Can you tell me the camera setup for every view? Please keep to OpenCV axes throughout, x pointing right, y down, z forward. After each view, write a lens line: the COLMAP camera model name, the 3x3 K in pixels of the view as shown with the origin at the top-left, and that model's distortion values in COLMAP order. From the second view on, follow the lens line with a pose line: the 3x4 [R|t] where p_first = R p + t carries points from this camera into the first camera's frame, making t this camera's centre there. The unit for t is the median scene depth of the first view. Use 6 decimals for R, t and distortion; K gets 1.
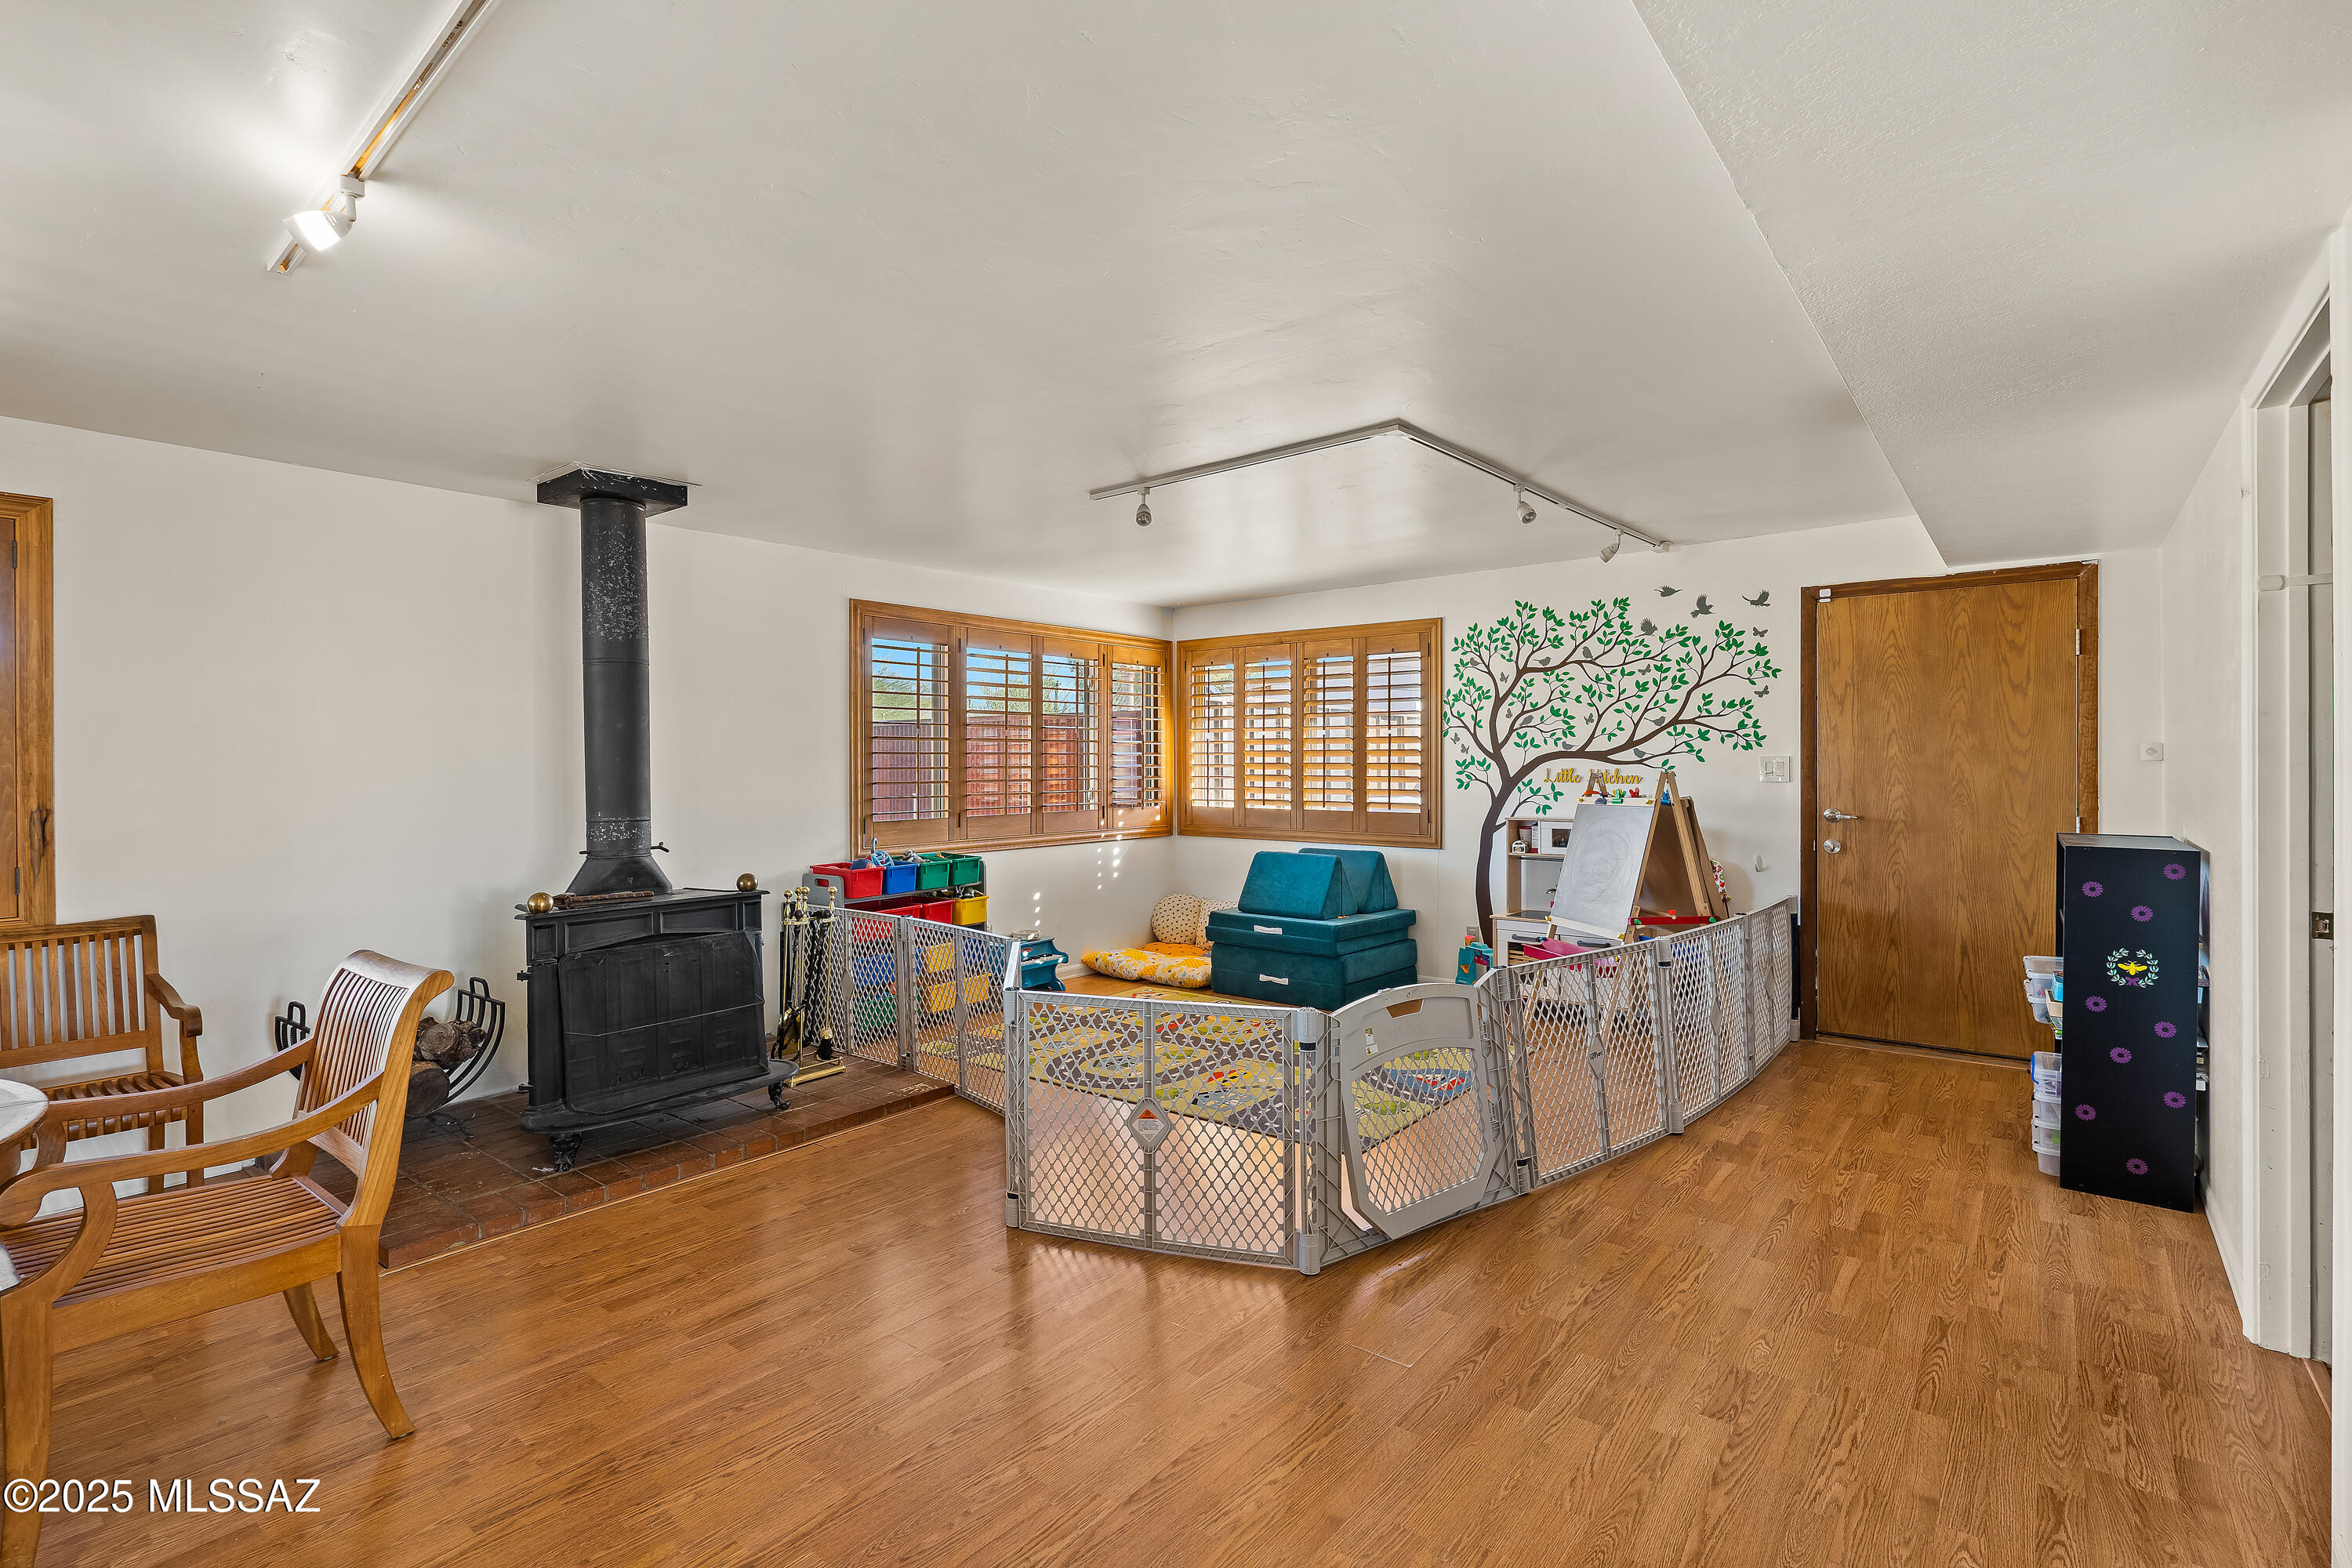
lens RADIAL K [[1080.0, 0, 1196.1], [0, 1080.0, 766.3], [0, 0, 1]] dist [-0.007084, 0.003636]
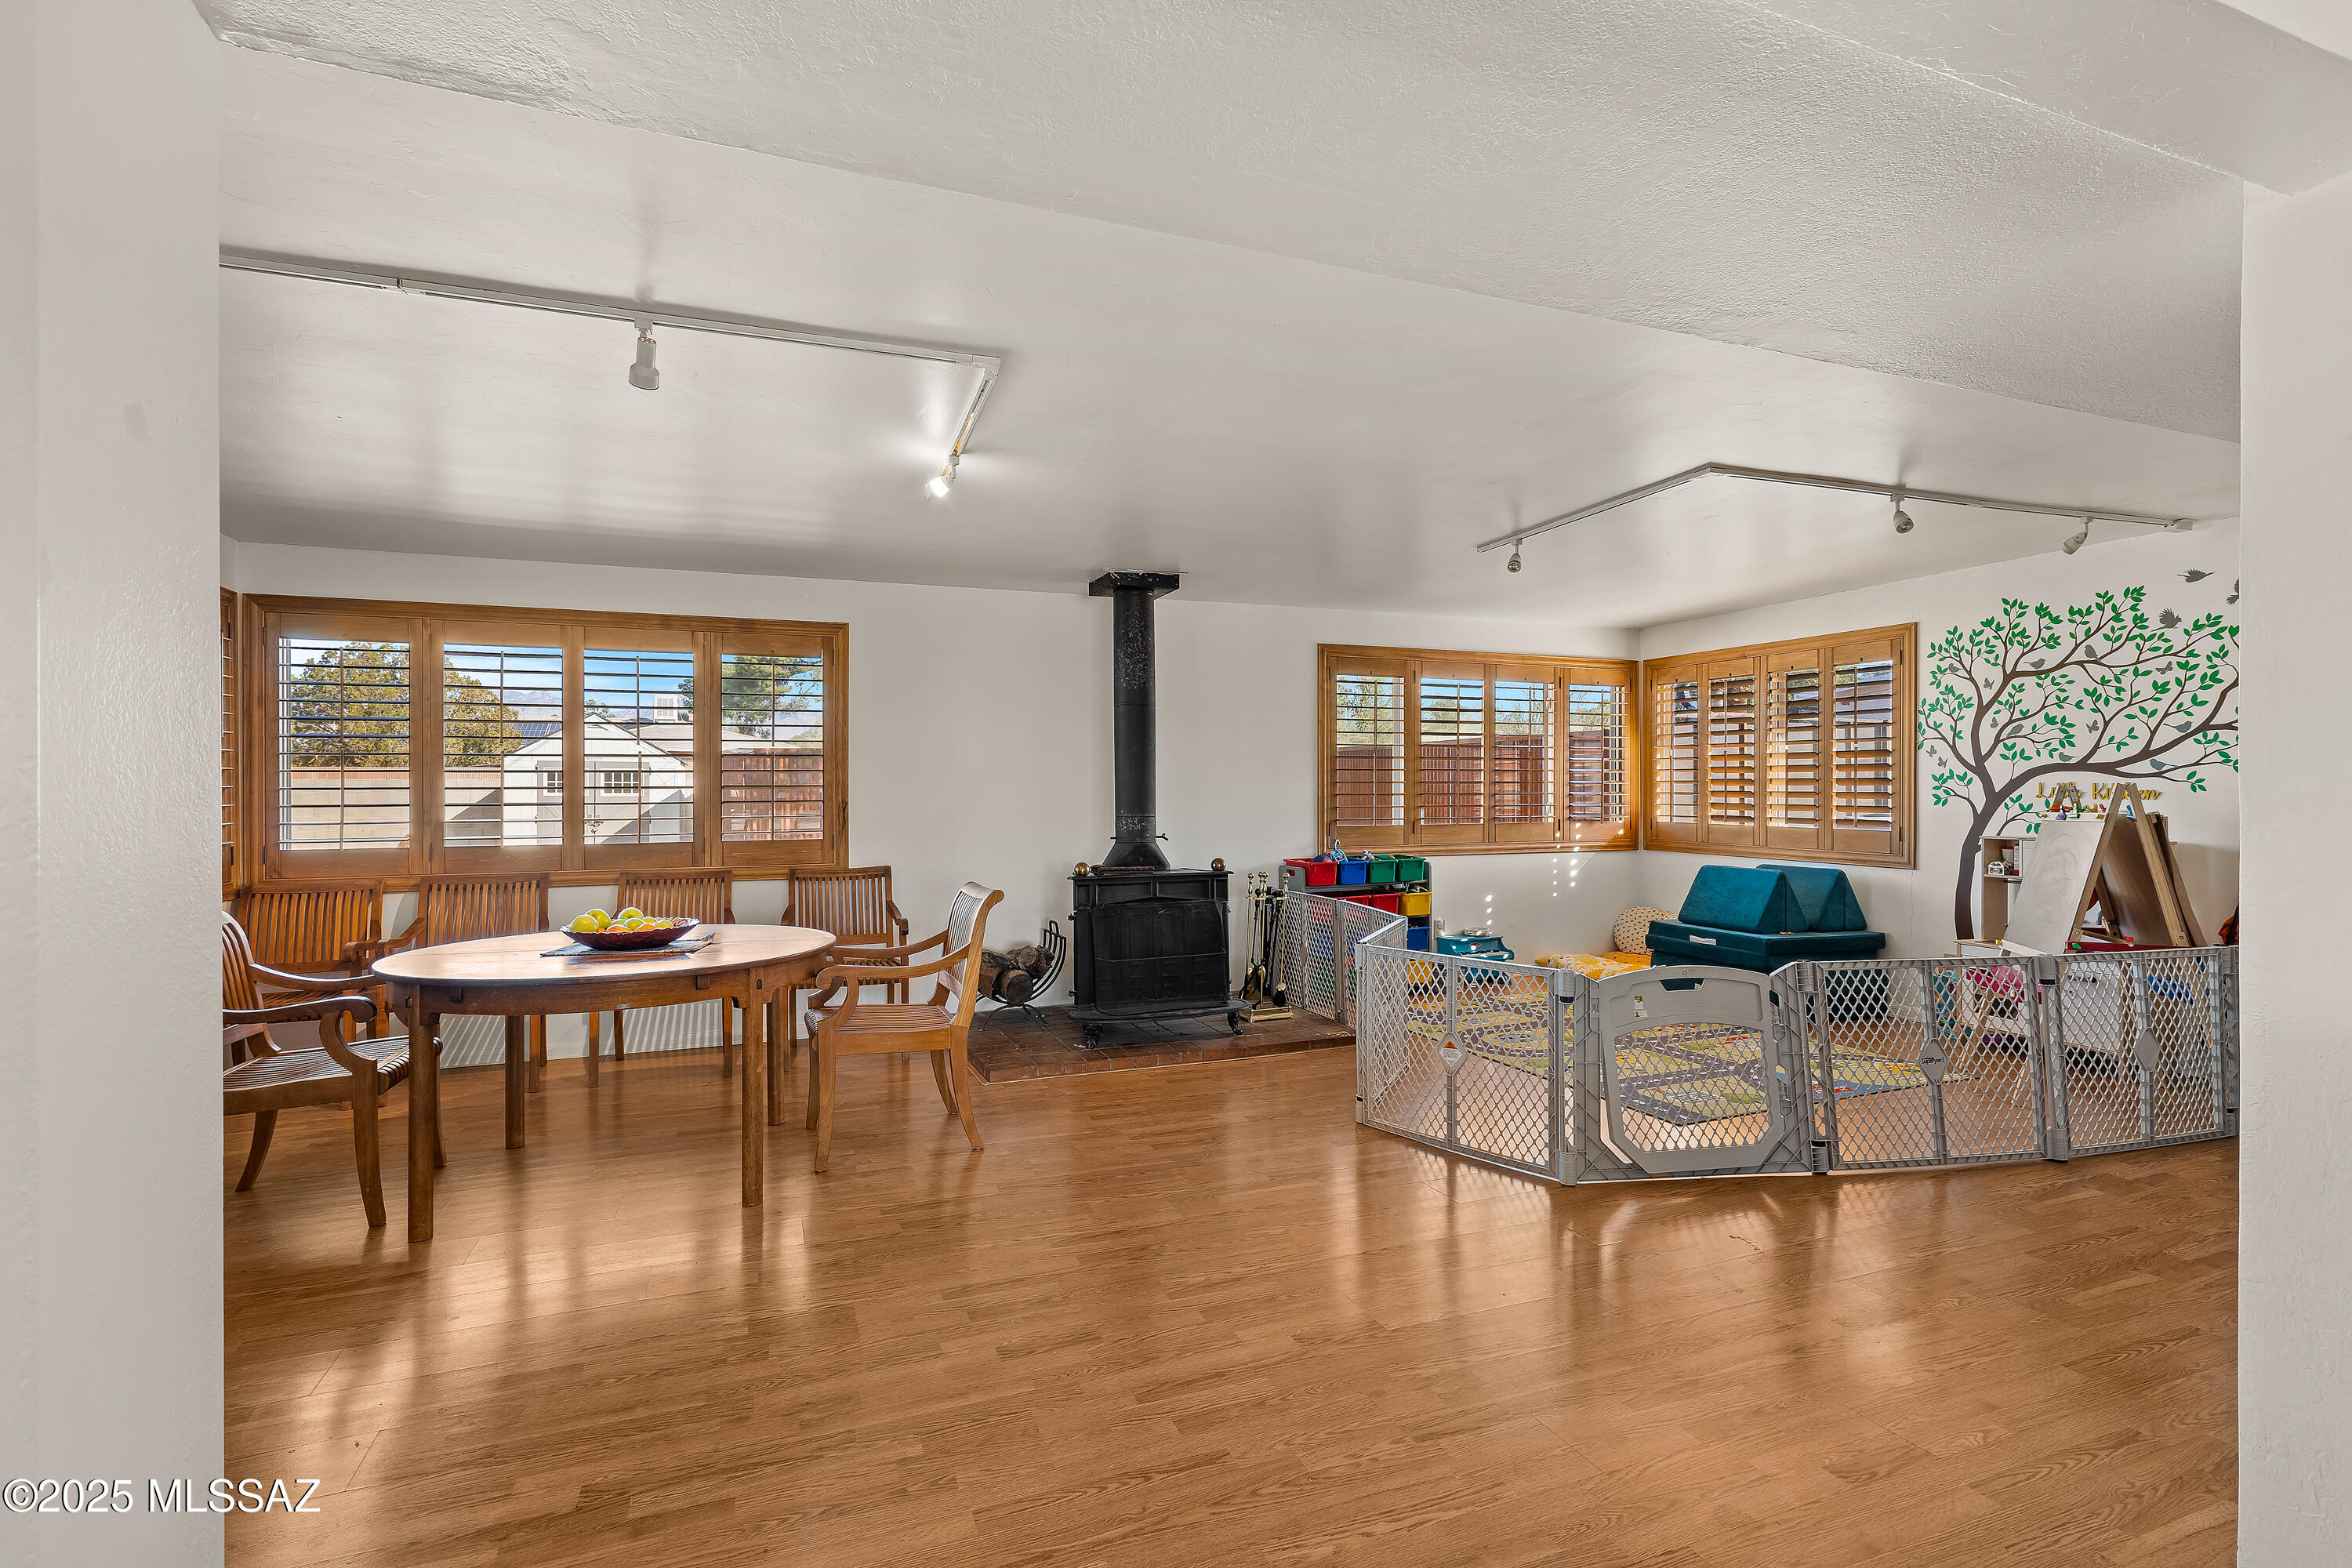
lens RADIAL K [[1080.0, 0, 1202.0], [0, 1080.0, 783.8], [0, 0, 1]] dist [-0.007084, 0.003636]
pose [[0.870221, 0.000577, -0.492661, 0.205771], [-0.002810, 0.999989, -0.003792, 0.010929], [0.492653, 0.004684, 0.870213, -0.164581]]
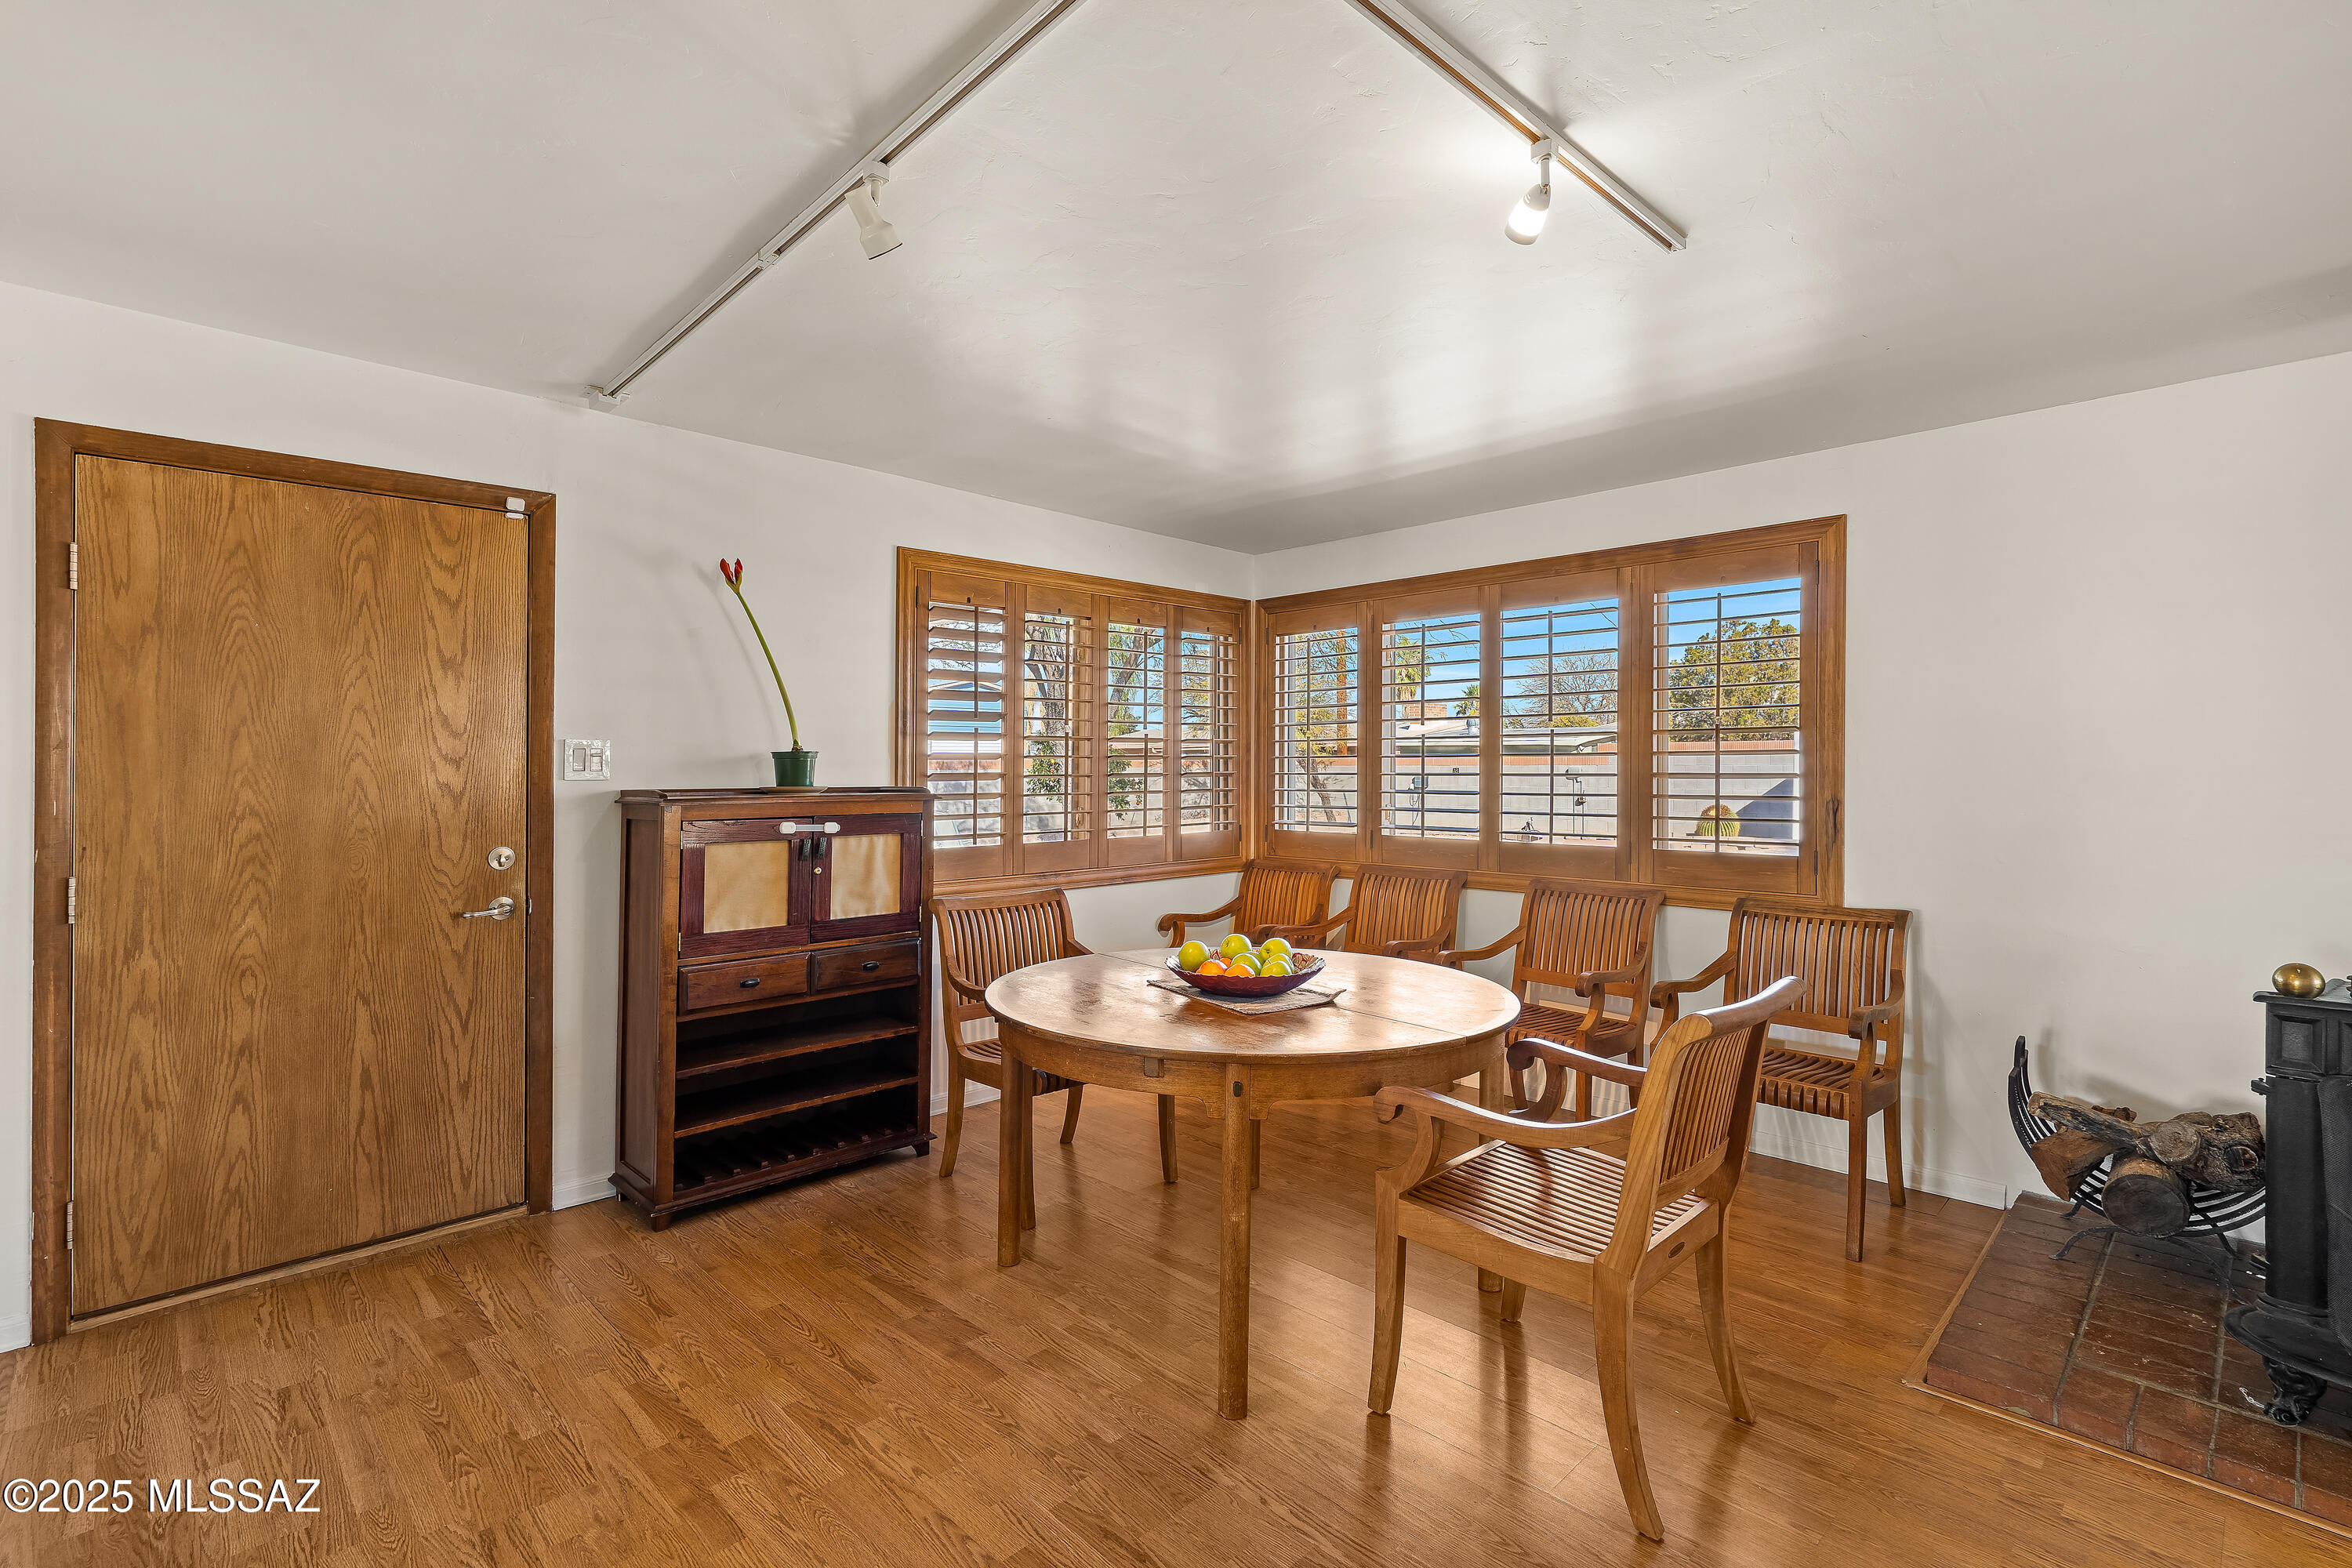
lens RADIAL K [[1080.0, 0, 1180.2], [0, 1080.0, 770.5], [0, 0, 1]] dist [-0.007084, 0.003636]
pose [[-0.121757, 0.011989, -0.992488, 0.069990], [-0.000876, 0.999925, 0.012187, -0.002095], [0.992560, 0.002354, -0.121738, 0.326408]]
